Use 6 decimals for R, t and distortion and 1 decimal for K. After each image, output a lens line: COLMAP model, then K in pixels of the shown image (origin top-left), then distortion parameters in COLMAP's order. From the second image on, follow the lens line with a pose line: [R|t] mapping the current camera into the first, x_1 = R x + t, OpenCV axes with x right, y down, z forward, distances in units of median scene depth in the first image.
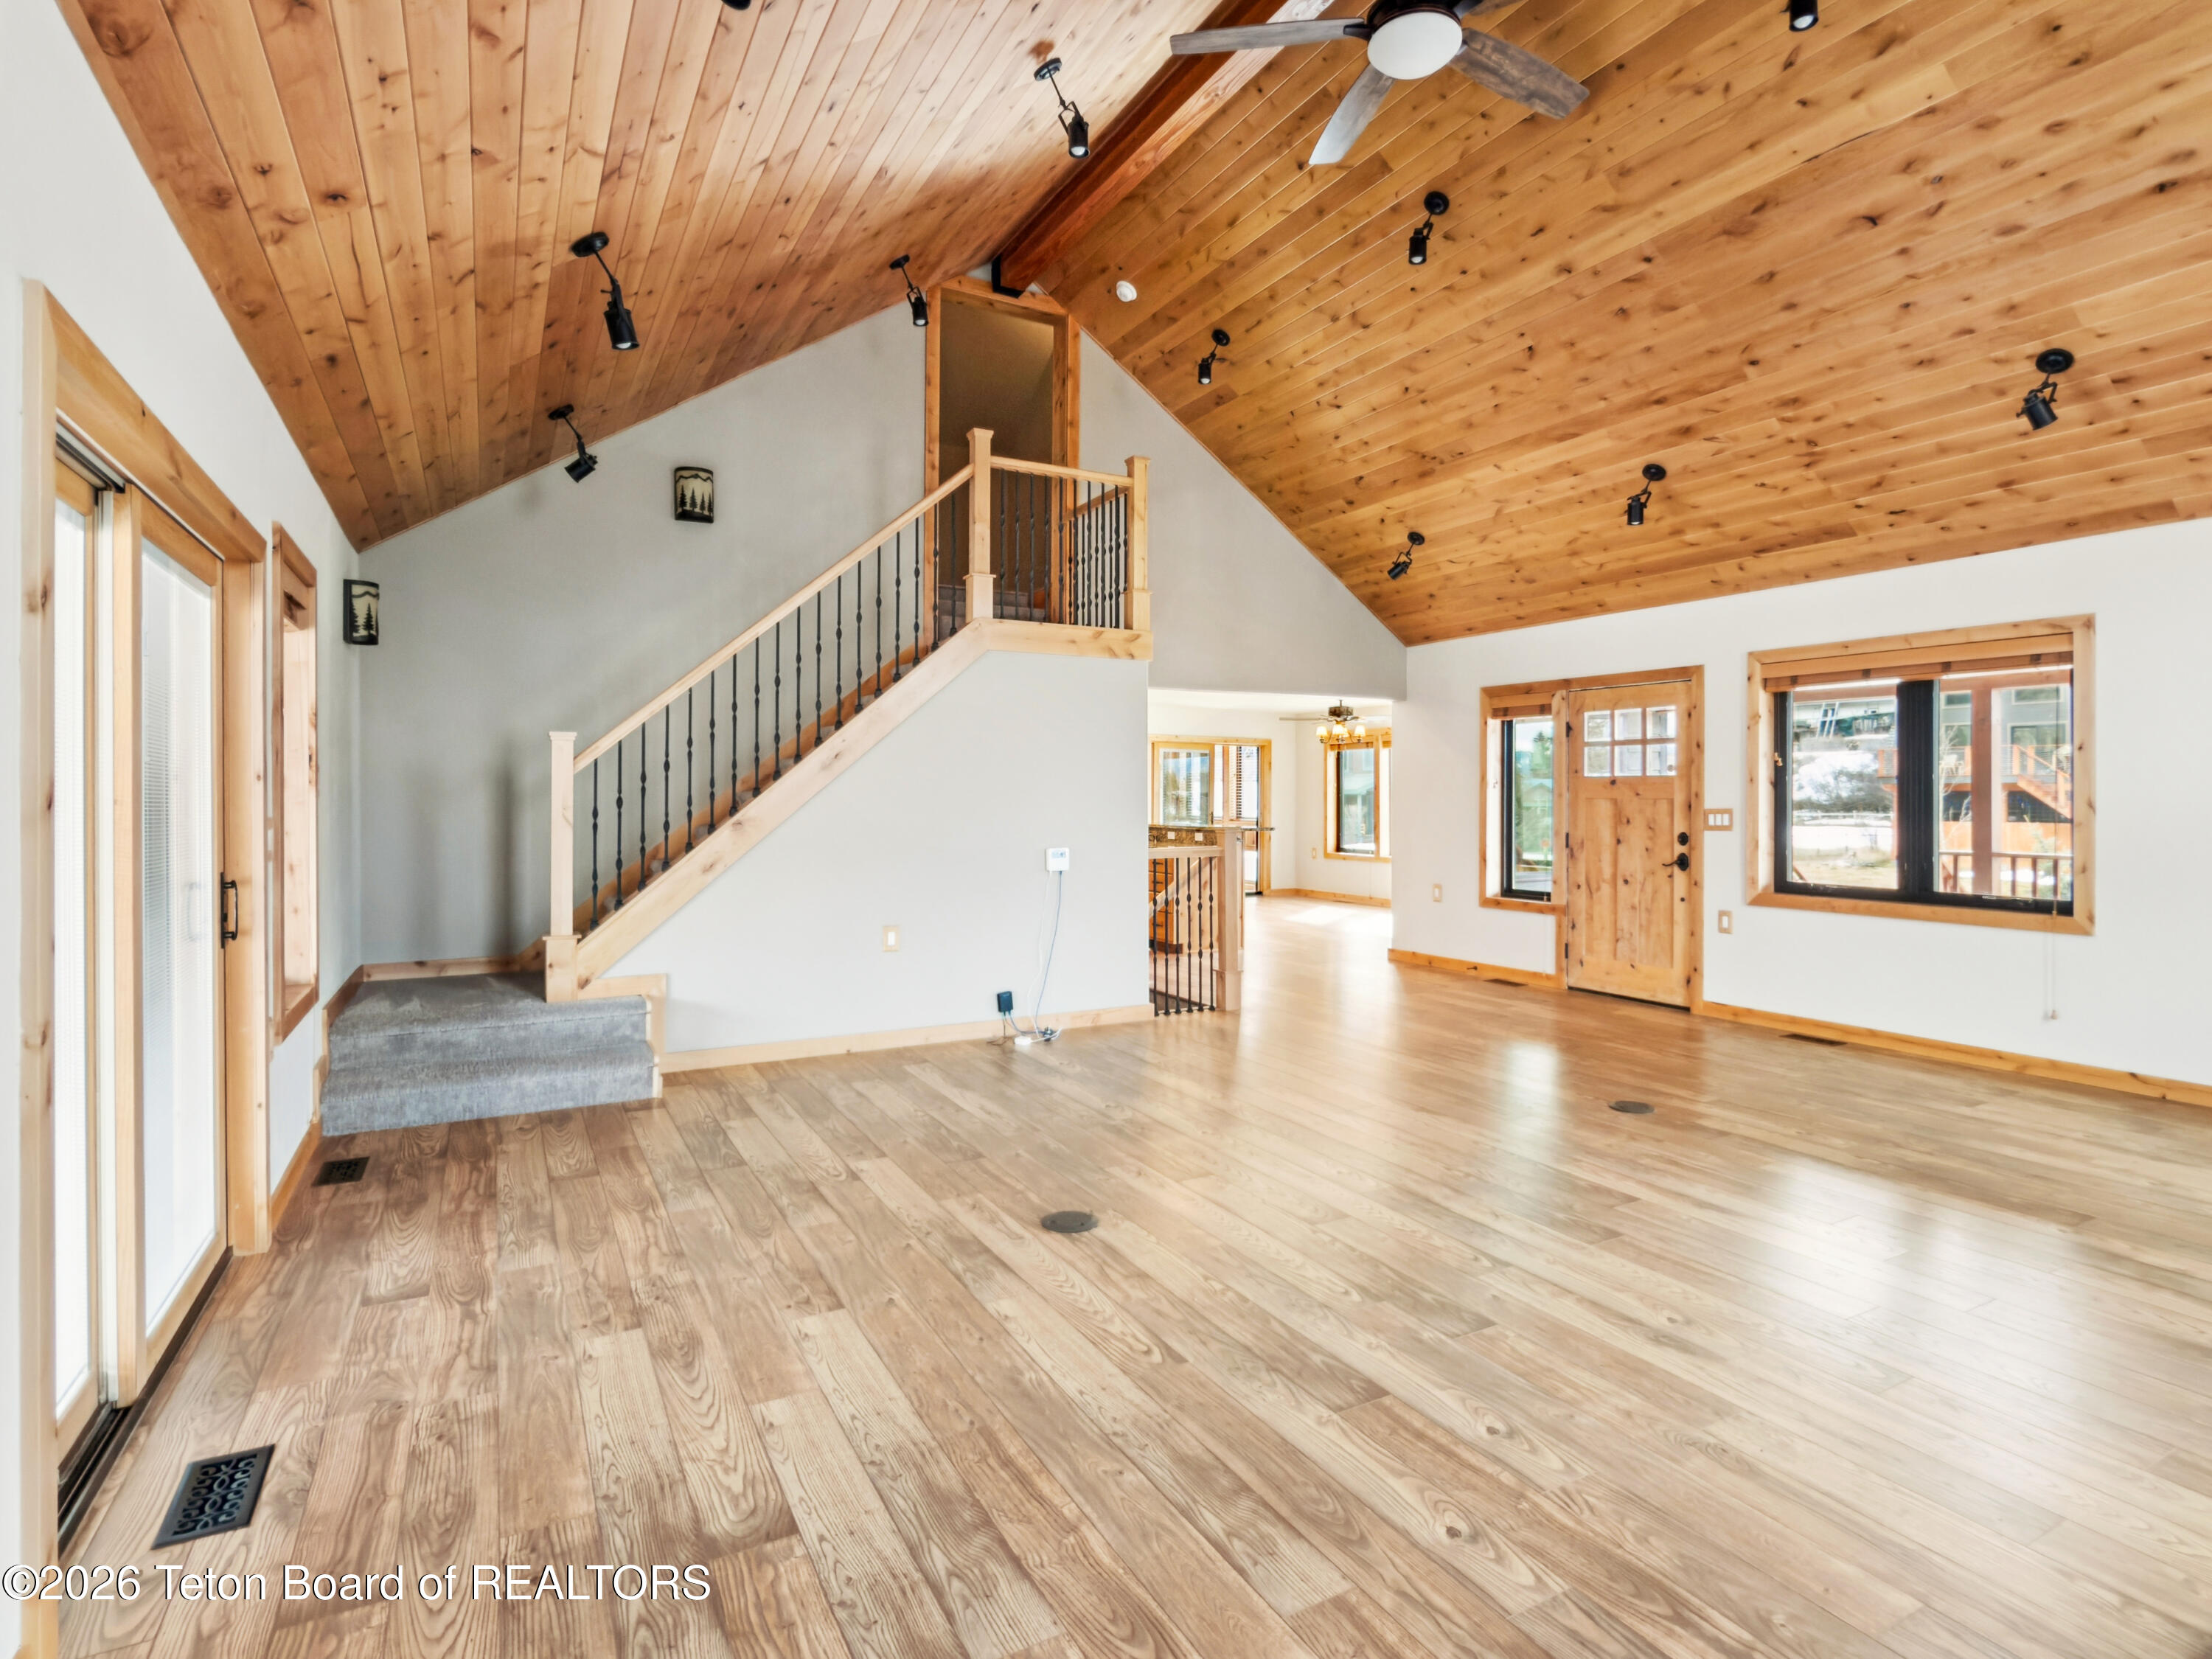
lens RADIAL K [[1130.6, 0, 1107.2], [0, 1130.6, 797.3], [0, 0, 1]] dist [-0.003994, -0.000144]
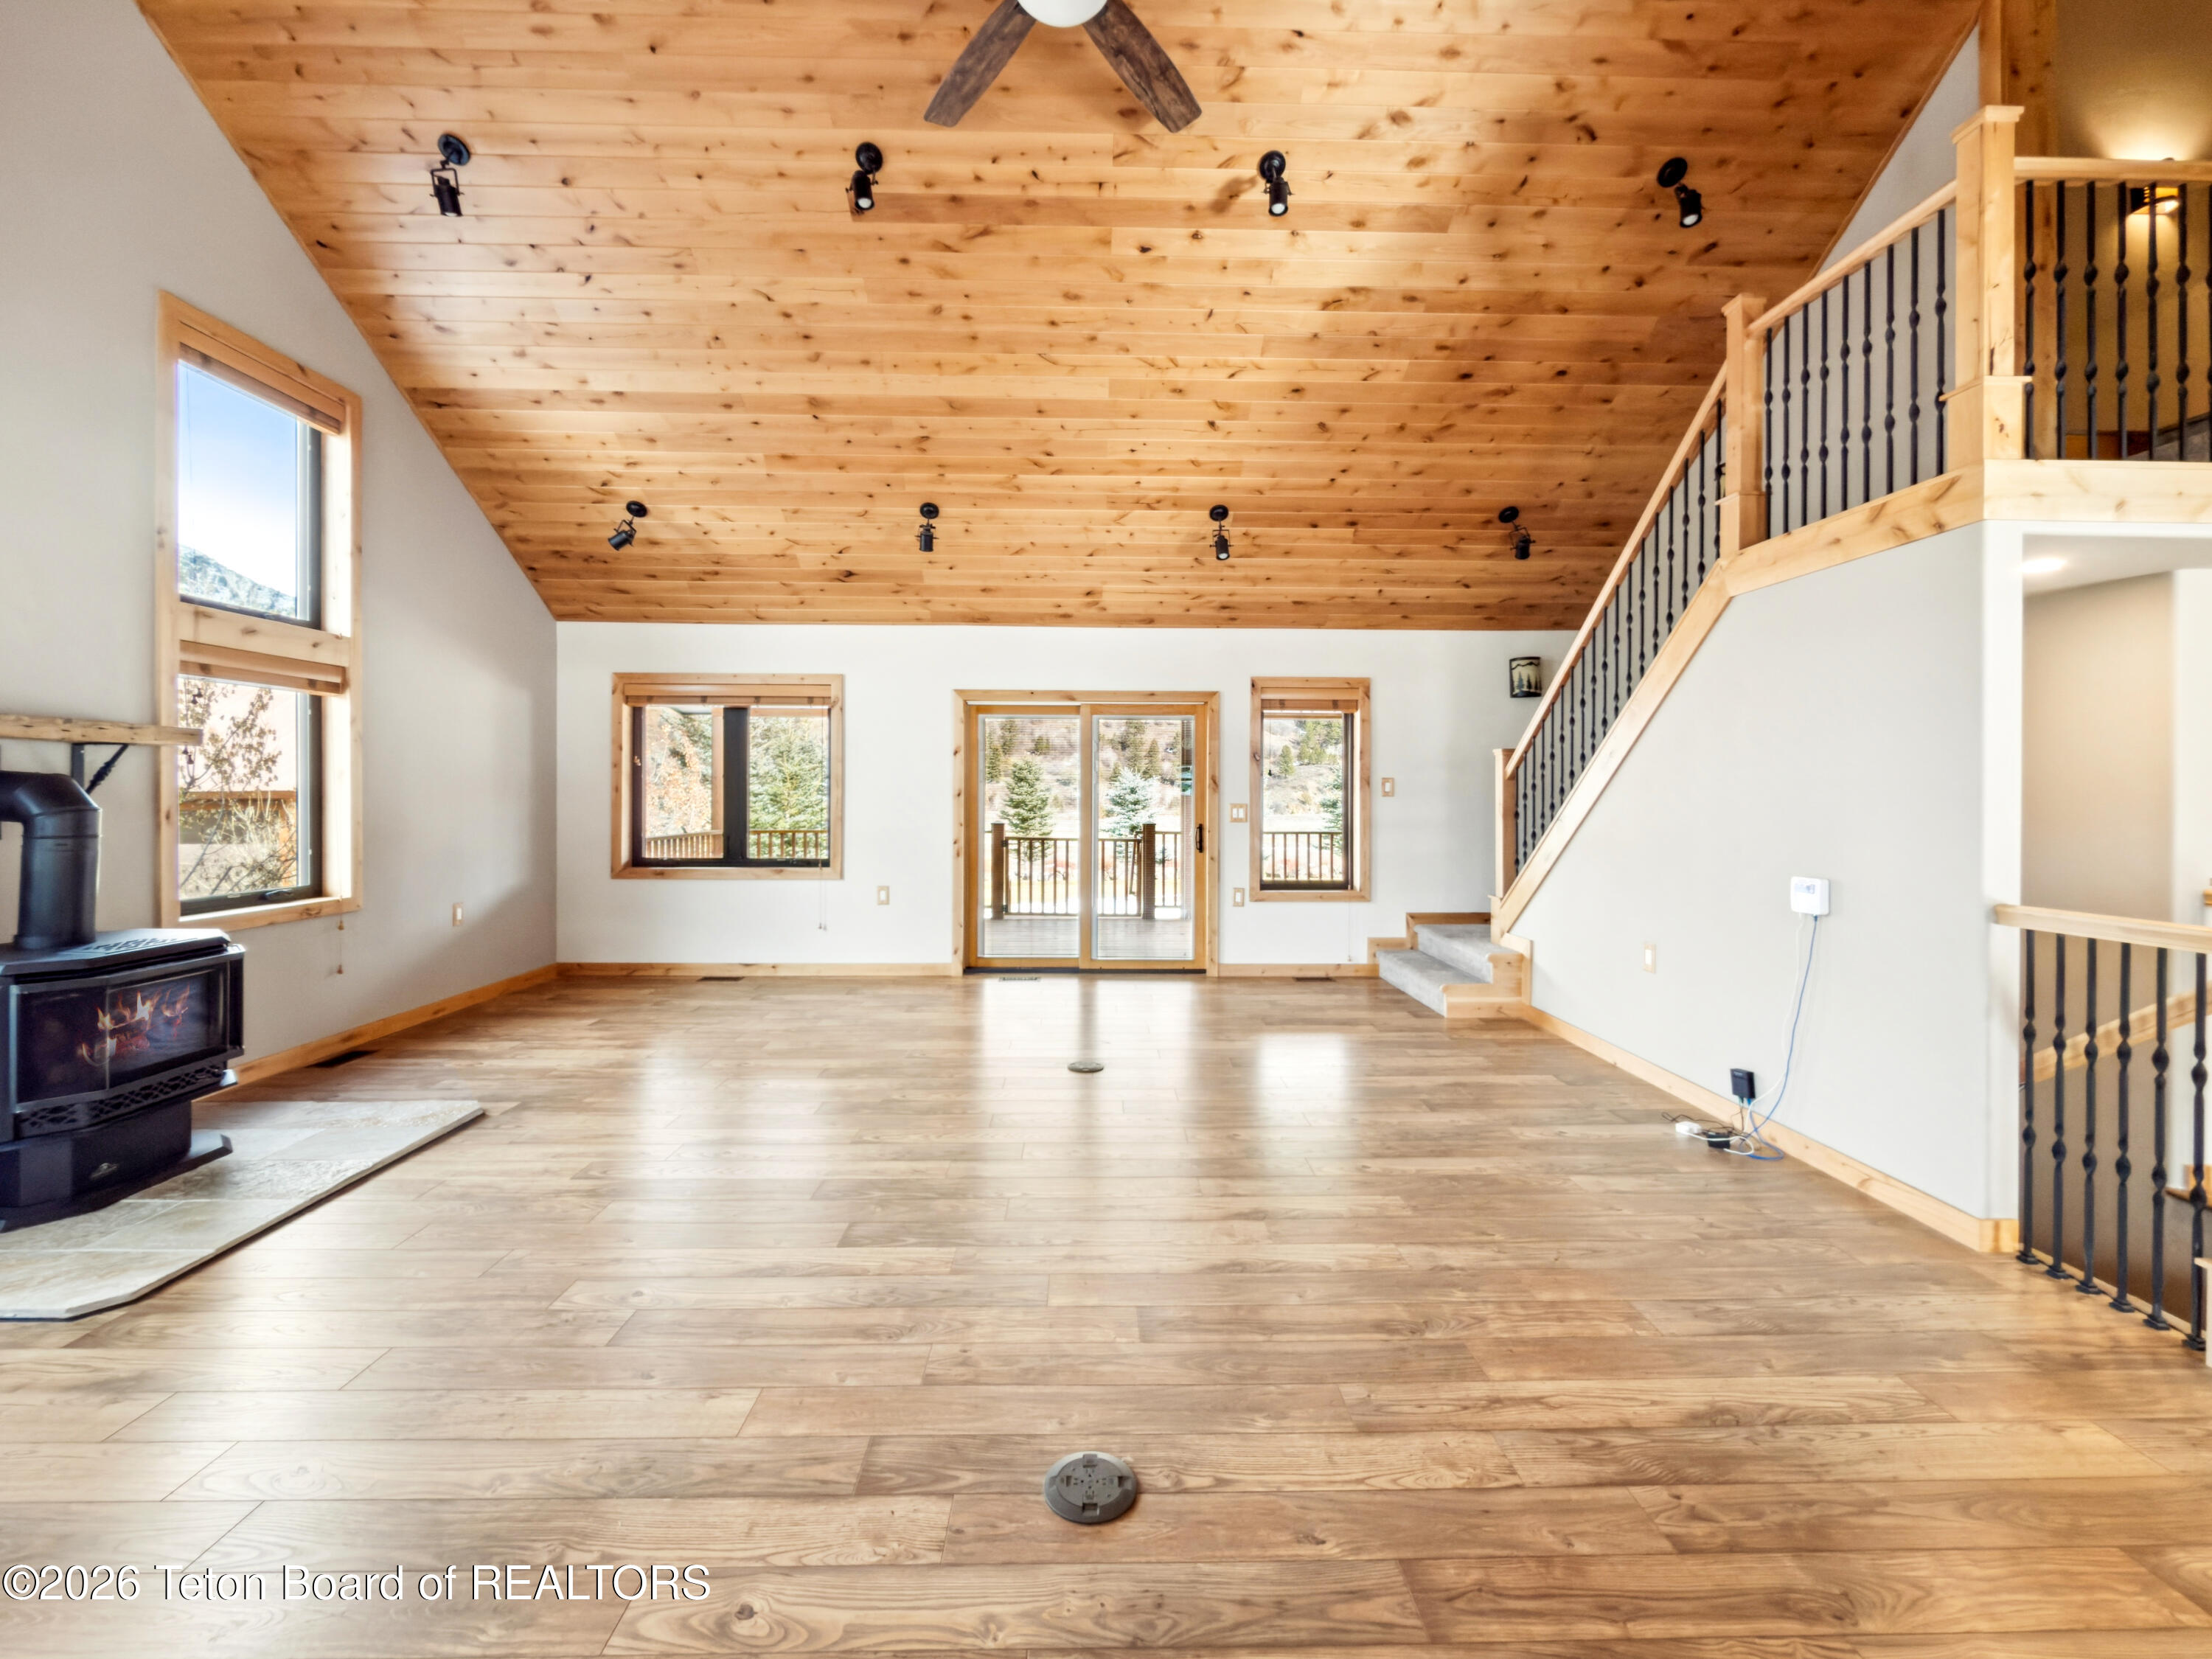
lens RADIAL K [[909.5, 0, 1106.1], [0, 909.5, 796.5], [0, 0, 1]] dist [-0.001461, -0.000461]
pose [[-0.463461, -0.001488, -0.886116, 0.543685], [-0.006201, 0.999980, 0.001564, 0.001058], [0.886096, 0.006220, -0.463461, 0.815505]]
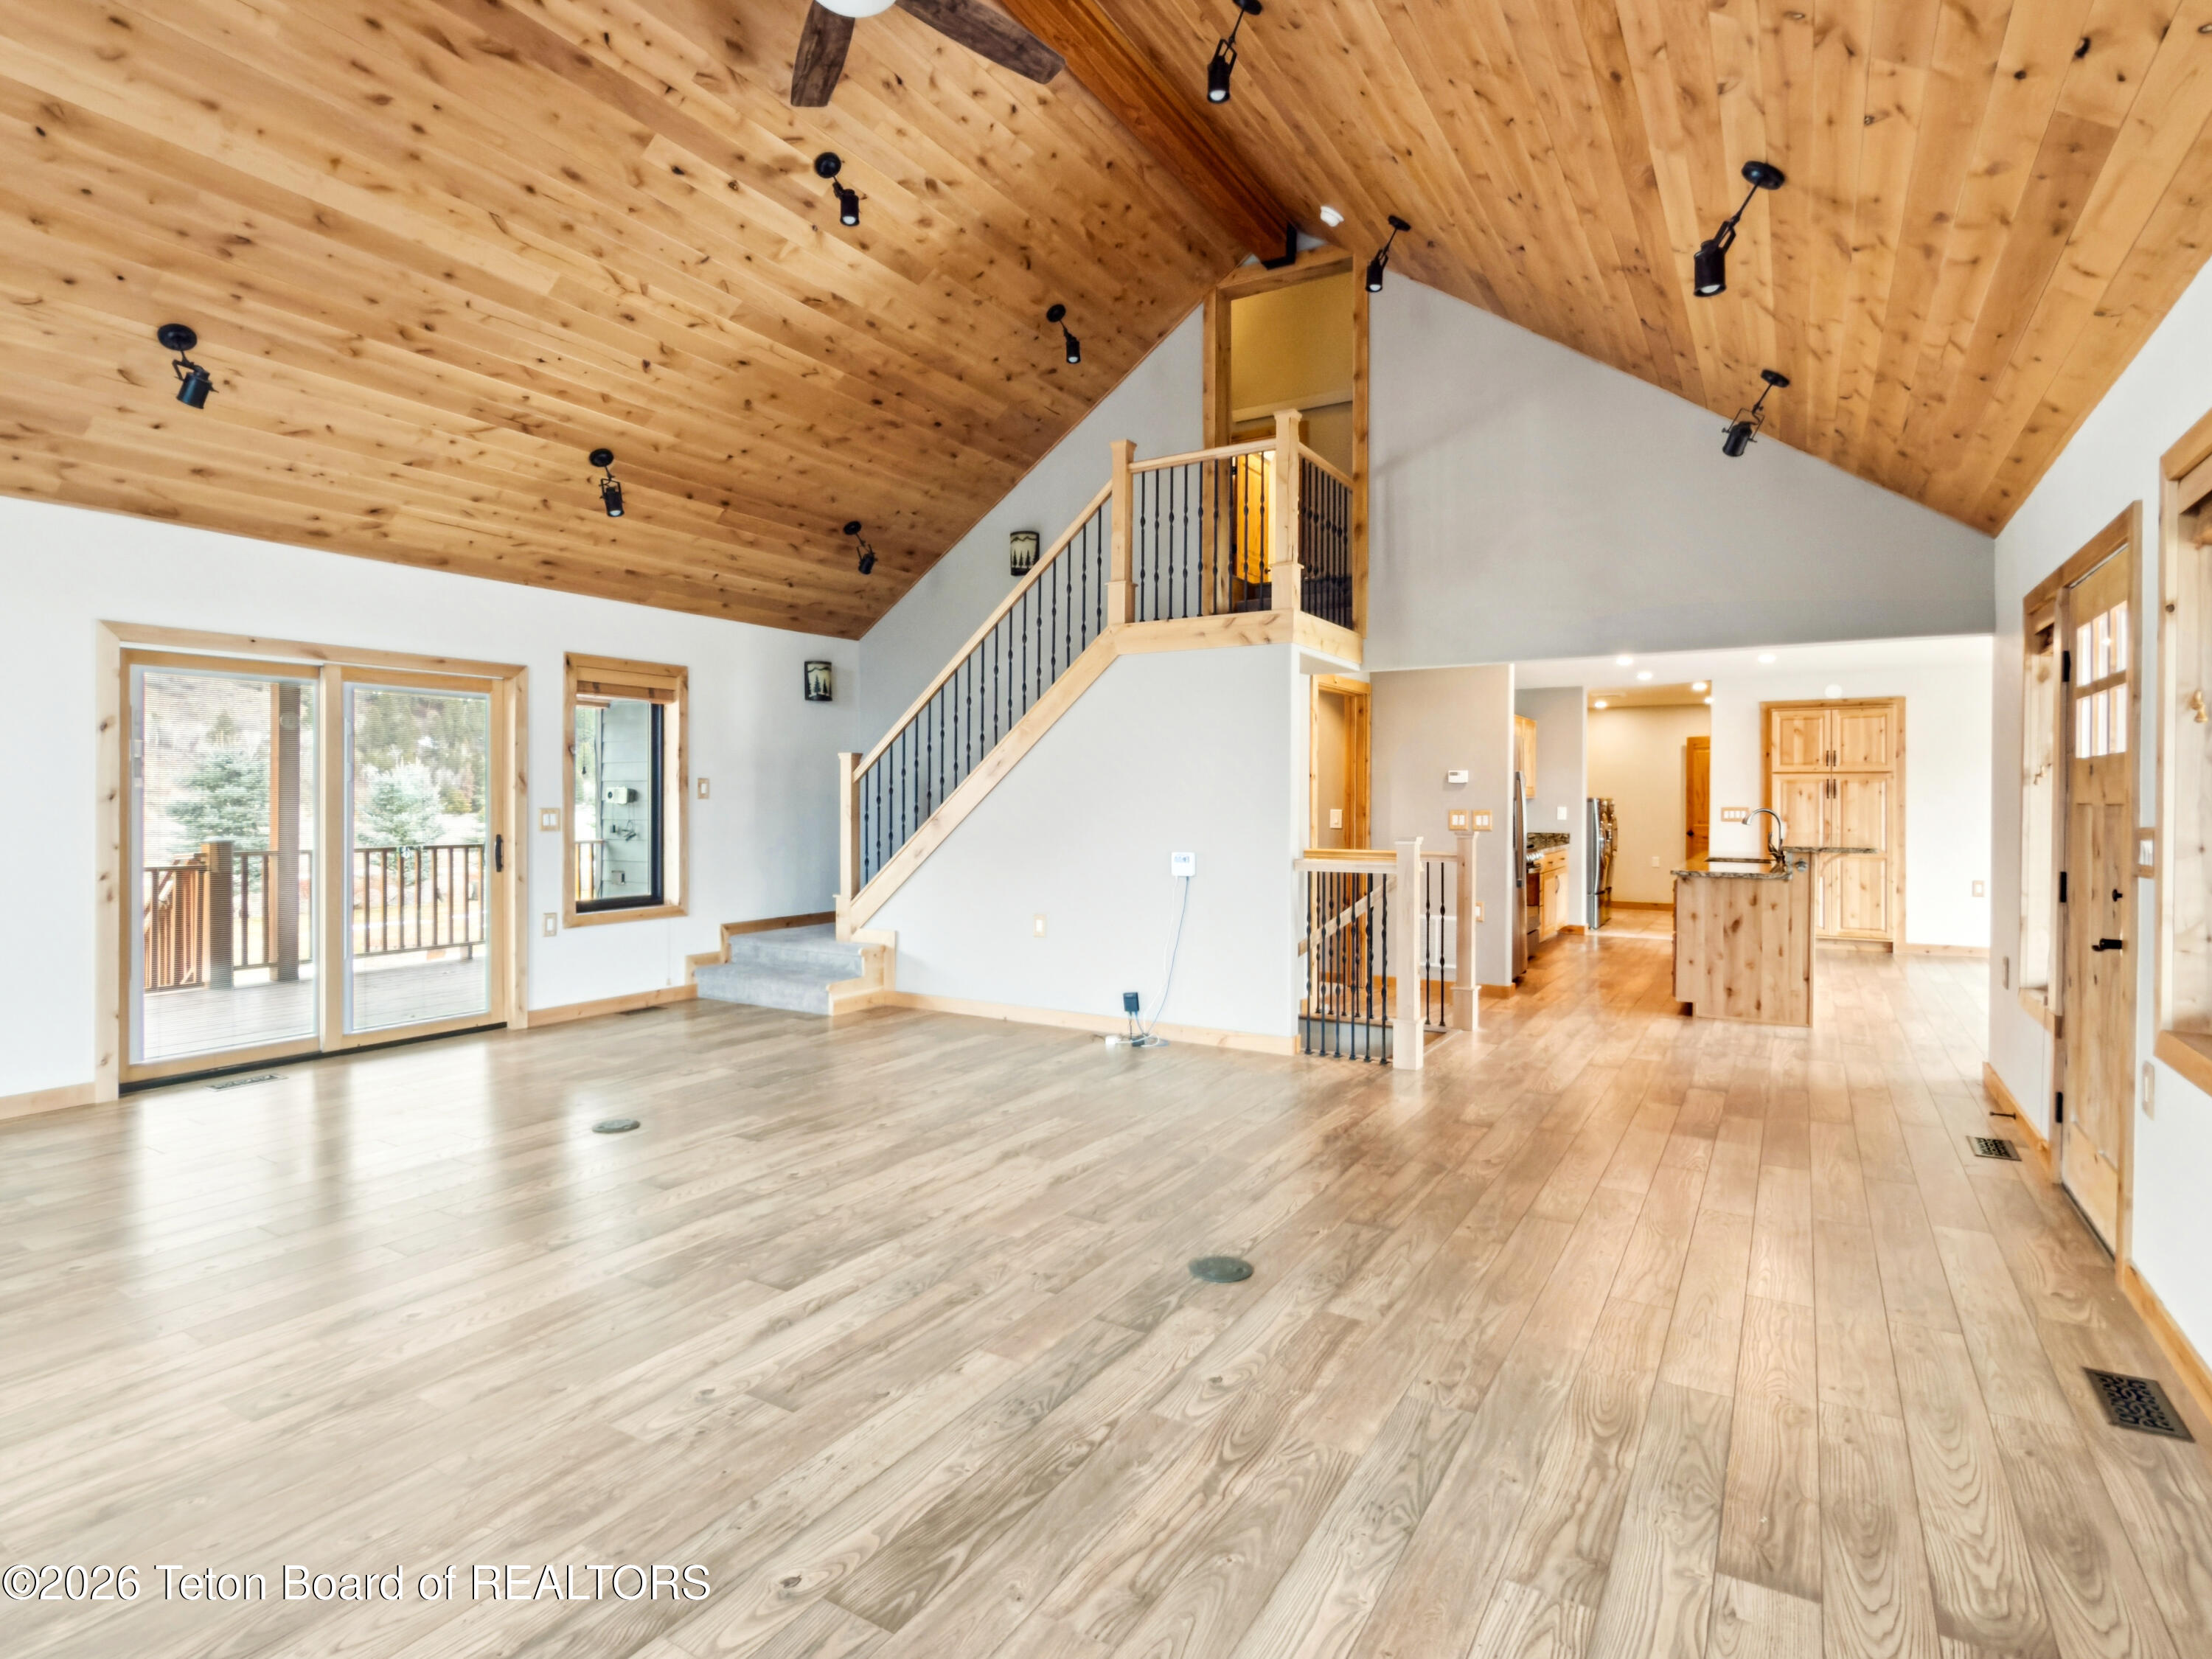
lens RADIAL K [[1139.7, 0, 1115.8], [0, 1139.7, 803.5], [0, 0, 1]] dist [-0.002777, 0.000412]
pose [[0.503162, 0.003521, -0.864185, 0.701329], [-0.003847, 0.999991, 0.001835, 0.001738], [0.864183, 0.002401, 0.503171, 0.427253]]
